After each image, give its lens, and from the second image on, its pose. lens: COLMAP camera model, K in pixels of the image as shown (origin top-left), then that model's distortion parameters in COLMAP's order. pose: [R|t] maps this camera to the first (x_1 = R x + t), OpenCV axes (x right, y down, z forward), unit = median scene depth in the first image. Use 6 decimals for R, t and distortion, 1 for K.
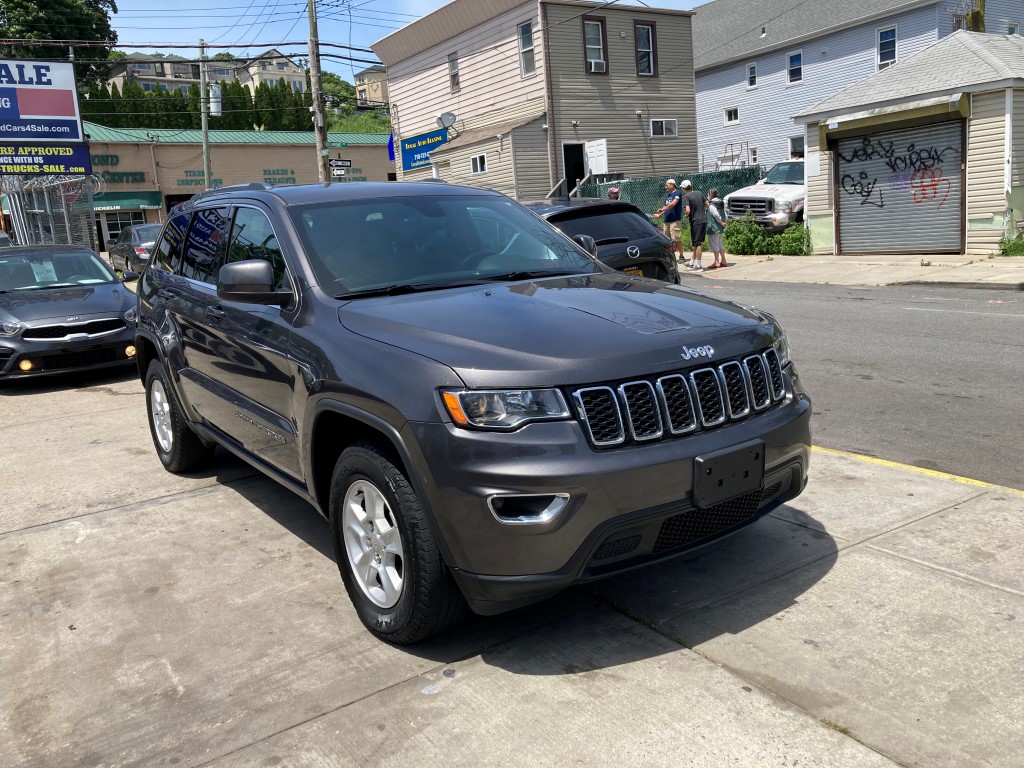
lens RADIAL K [[875.9, 0, 512.0], [0, 875.9, 384.0], [0, 0, 1]] dist [0.004505, 0.022109]
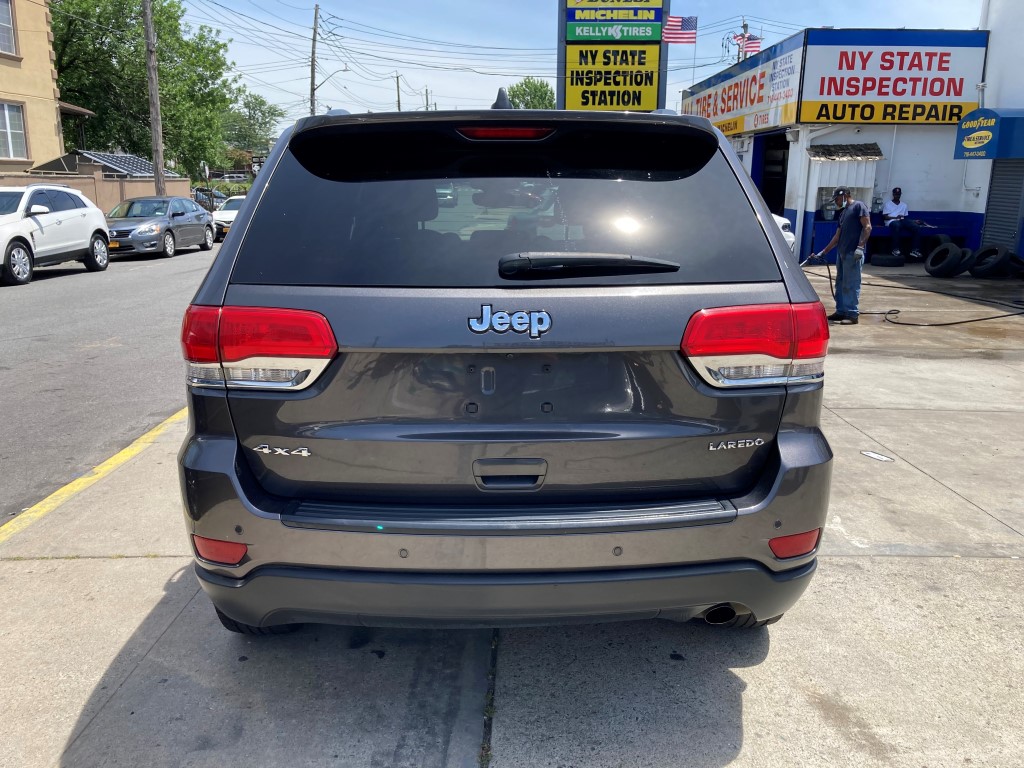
lens RADIAL K [[847.4, 0, 512.0], [0, 847.4, 384.0], [0, 0, 1]] dist [0.005927, 0.014284]
pose [[-0.829832, -0.059704, 0.554810, -0.841870], [0.154160, 0.931035, 0.330768, -0.370415], [-0.536296, 0.360012, -0.763399, 2.198601]]
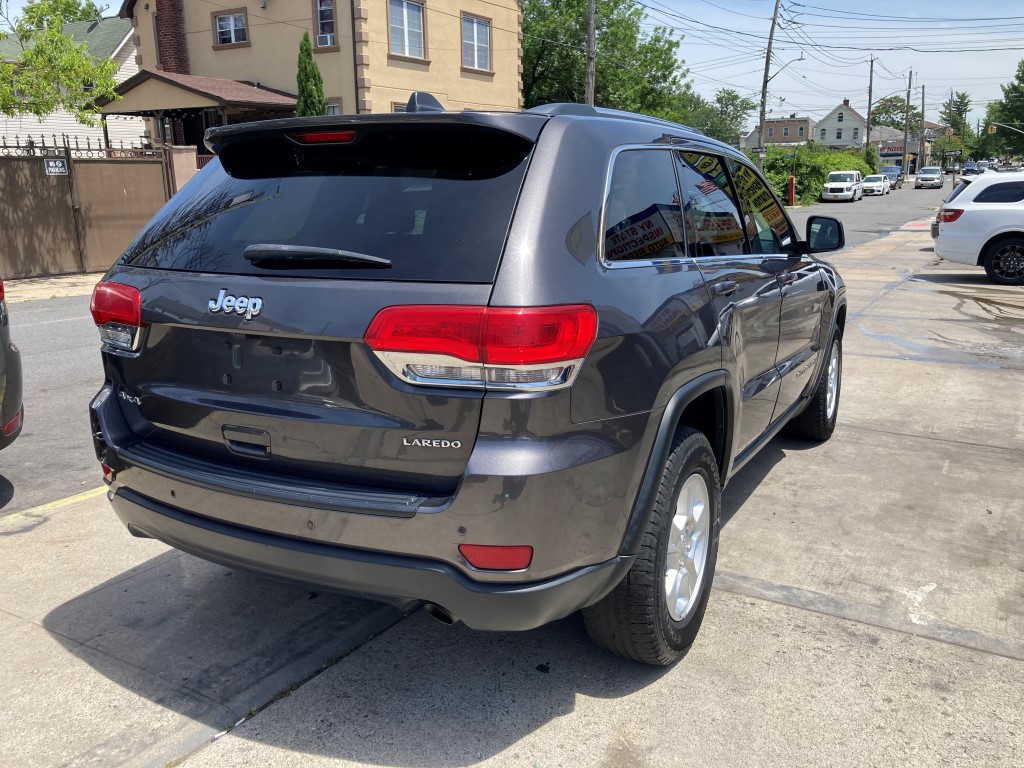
lens RADIAL K [[853.1, 0, 516.8], [0, 853.1, 381.0], [0, 0, 1]] dist [0.002686, 0.018621]
pose [[-0.442760, -0.131309, 0.886973, -1.166193], [0.199361, 0.950041, 0.240163, -0.289752], [-0.874196, 0.283162, -0.394462, 1.874709]]
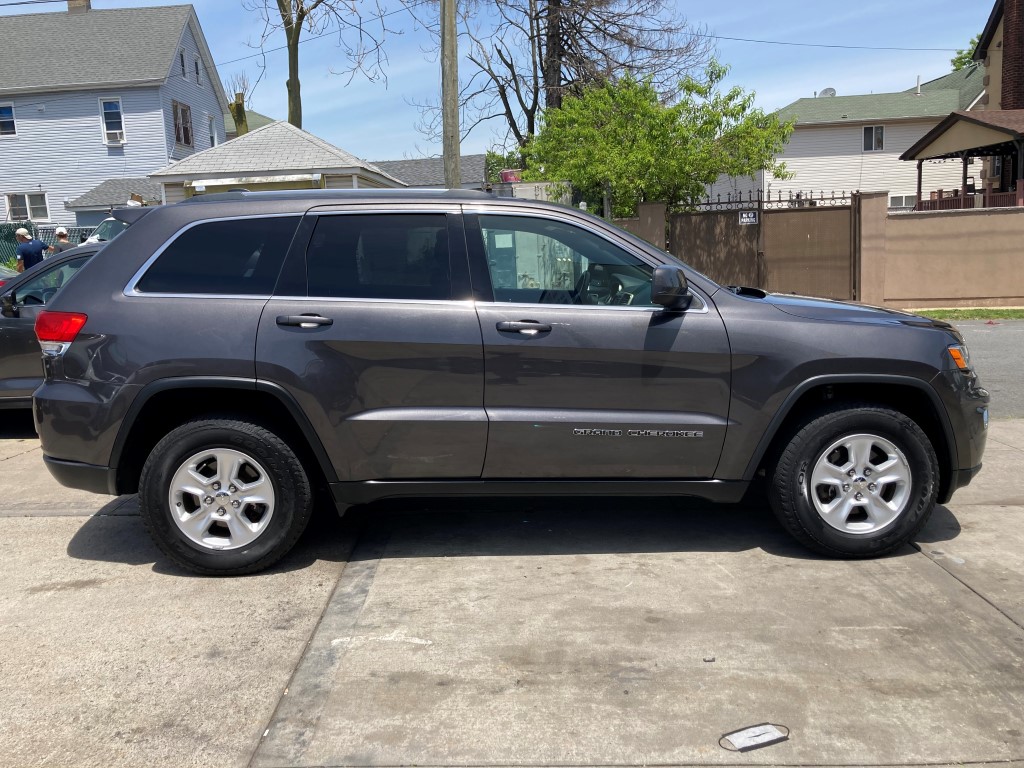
lens RADIAL K [[853.1, 0, 516.8], [0, 853.1, 381.0], [0, 0, 1]] dist [0.002686, 0.018621]
pose [[0.548899, -0.082749, 0.831783, -1.251469], [0.148313, 0.988940, 0.000511, -0.037404], [-0.822626, 0.123083, 0.555101, 0.603017]]
